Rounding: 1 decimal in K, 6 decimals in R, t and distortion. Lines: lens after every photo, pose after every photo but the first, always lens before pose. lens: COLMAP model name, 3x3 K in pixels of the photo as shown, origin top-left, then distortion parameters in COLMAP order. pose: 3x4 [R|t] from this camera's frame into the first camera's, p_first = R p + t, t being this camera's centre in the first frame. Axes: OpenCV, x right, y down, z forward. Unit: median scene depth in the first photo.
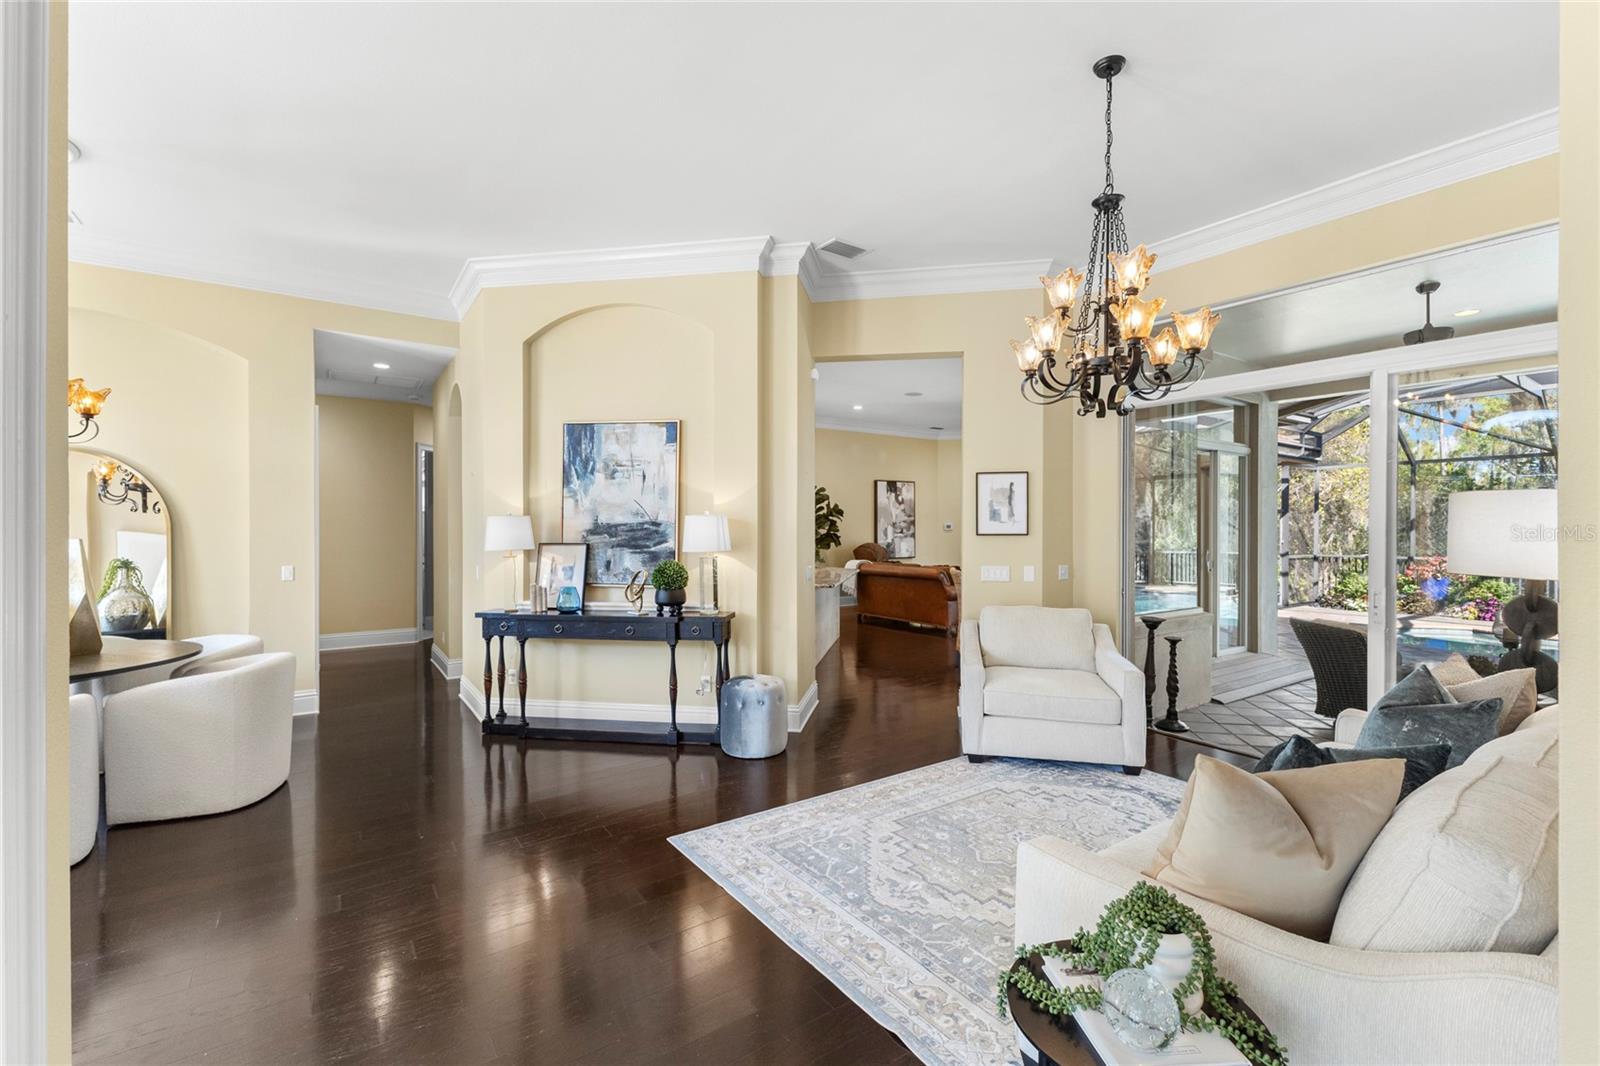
lens RADIAL K [[686.0, 0, 774.6], [0, 686.0, 532.2], [0, 0, 1]] dist [-0.000074, -0.000036]
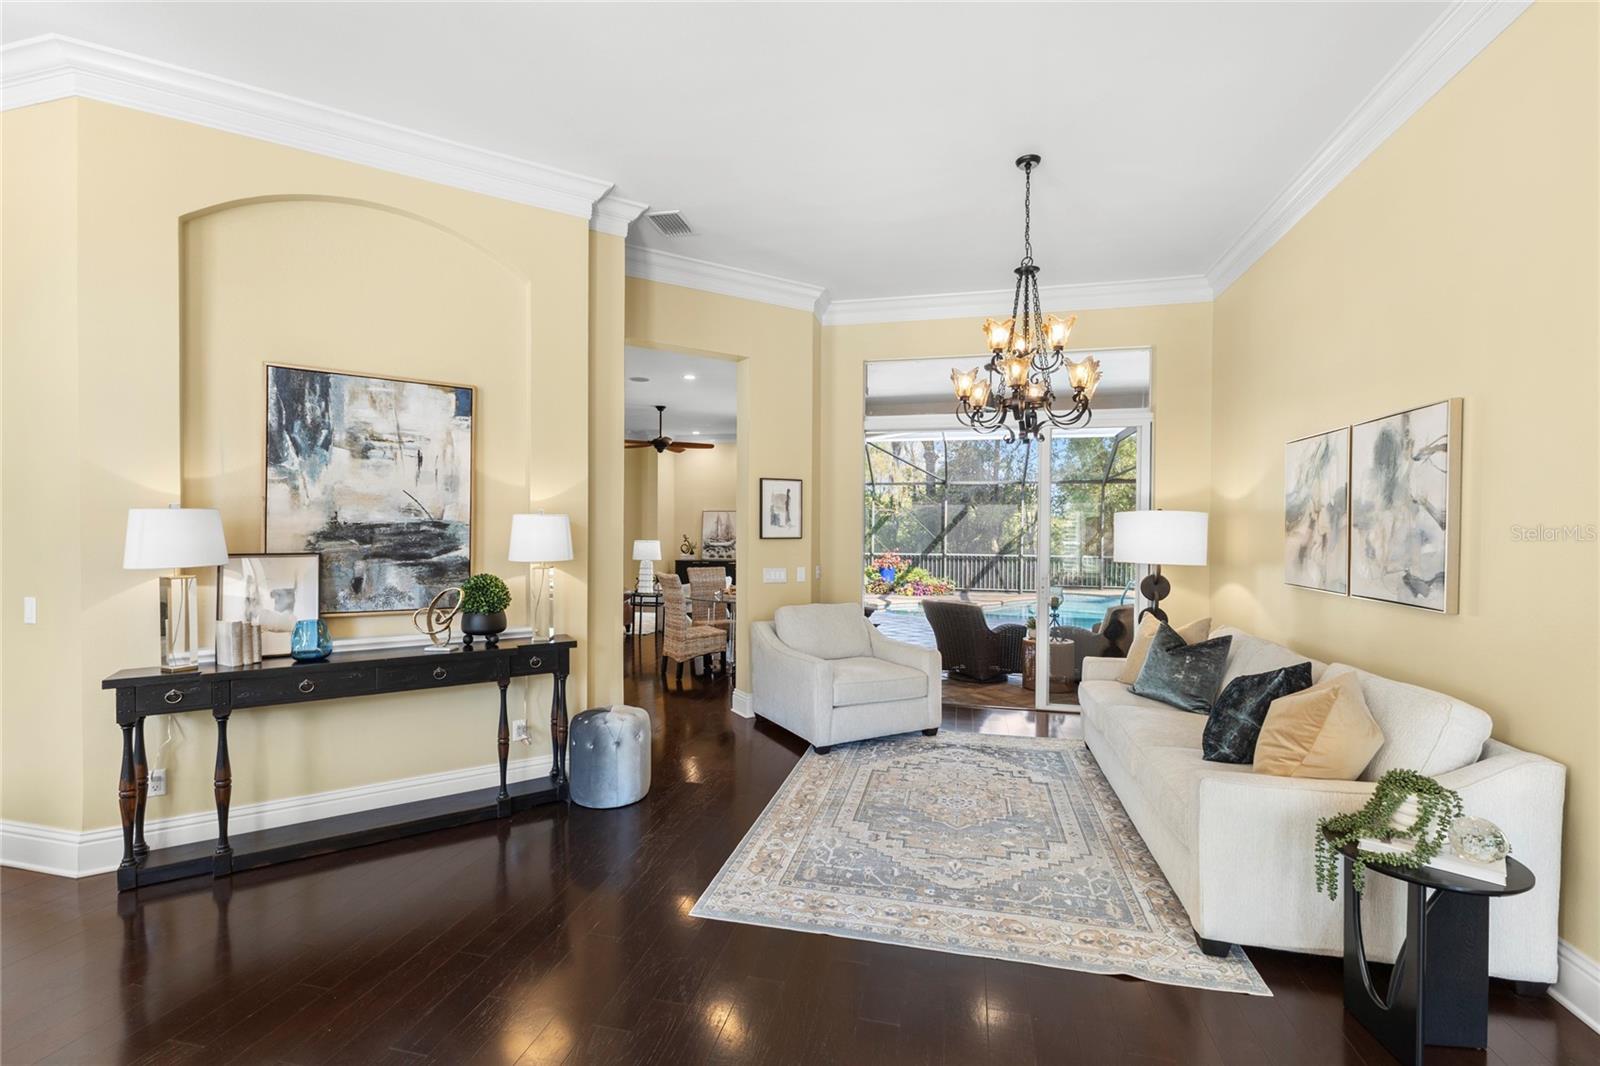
lens RADIAL K [[703.9, 0, 798.9], [0, 703.9, 539.1], [0, 0, 1]] dist [0.009990, 0.000154]
pose [[0.742198, -0.003858, 0.670170, -0.394025], [-0.000562, 0.999979, 0.006379, -0.001835], [-0.670181, -0.005111, 0.742181, 0.188755]]
